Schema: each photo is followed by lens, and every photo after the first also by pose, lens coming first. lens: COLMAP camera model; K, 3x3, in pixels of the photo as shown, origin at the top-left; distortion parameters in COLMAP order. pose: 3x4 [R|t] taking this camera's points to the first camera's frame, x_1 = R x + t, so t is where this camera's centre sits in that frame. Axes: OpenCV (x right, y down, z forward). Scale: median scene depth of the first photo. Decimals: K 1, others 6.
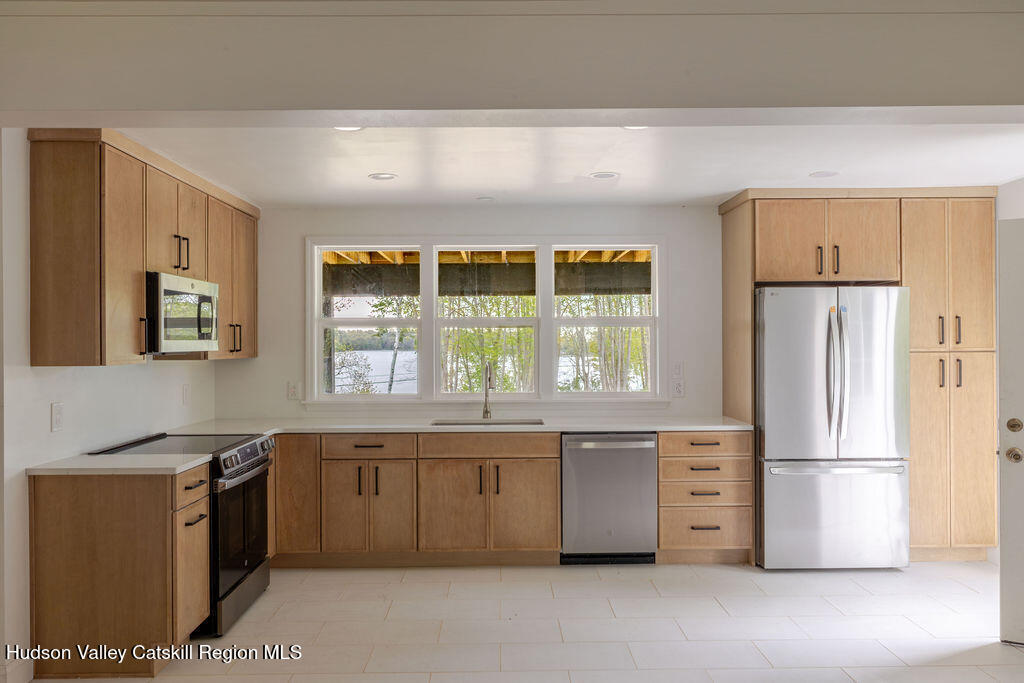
lens RADIAL K [[740.0, 0, 513.2], [0, 740.0, 344.2], [0, 0, 1]] dist [-0.002161, 0.000608]
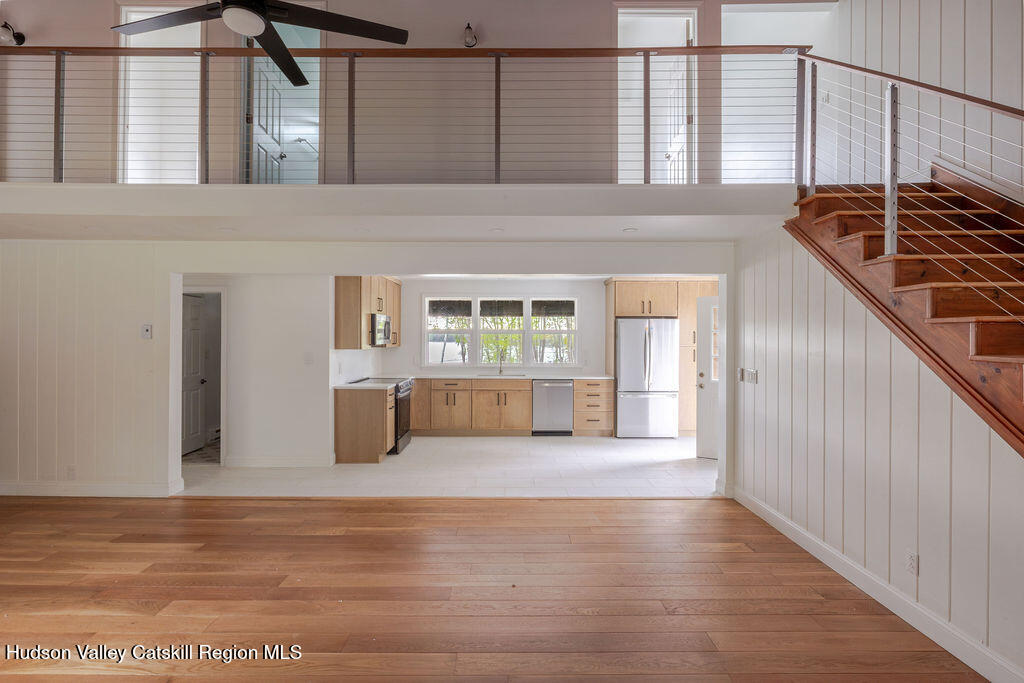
lens RADIAL K [[479.2, 0, 509.9], [0, 479.2, 337.4], [0, 0, 1]] dist [-0.000367, 0.000187]
pose [[0.999845, 0.008052, -0.015670, 0.015602], [-0.008080, 0.999966, -0.001733, -0.011363], [0.015655, 0.001860, 0.999876, -0.529865]]
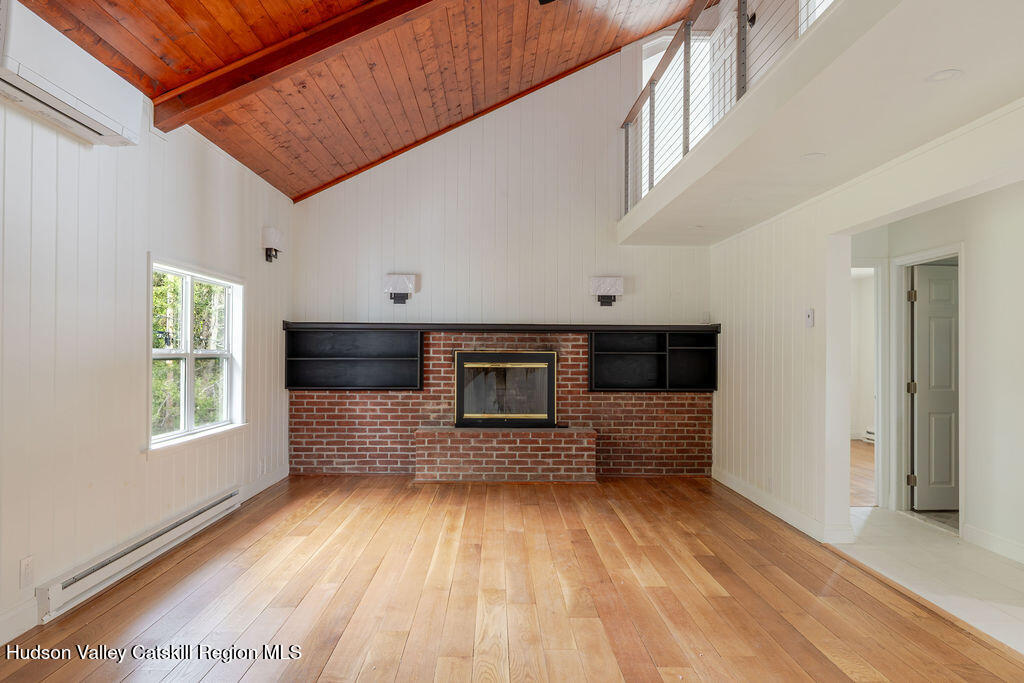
lens RADIAL K [[688.8, 0, 508.8], [0, 688.8, 344.3], [0, 0, 1]] dist [0.001720, -0.002637]
pose [[-0.002808, -0.005944, -0.999978, 0.321368], [-0.008433, 0.999947, -0.005920, 0.032307], [0.999960, 0.008416, -0.002858, -0.042596]]
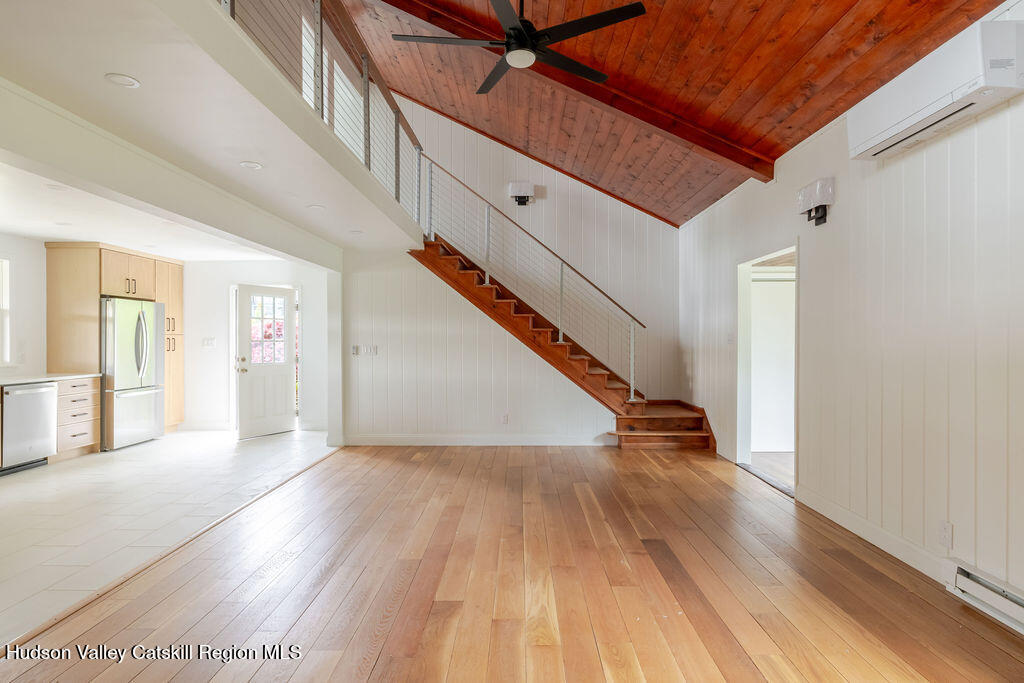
lens RADIAL K [[554.5, 0, 512.7], [0, 554.5, 341.9], [0, 0, 1]] dist [-0.000294, 0.000440]
pose [[0.033418, 0.000902, 0.999441, -0.995795], [0.004858, 0.999988, -0.001065, 0.038081], [-0.999430, 0.004891, 0.033413, -0.052097]]
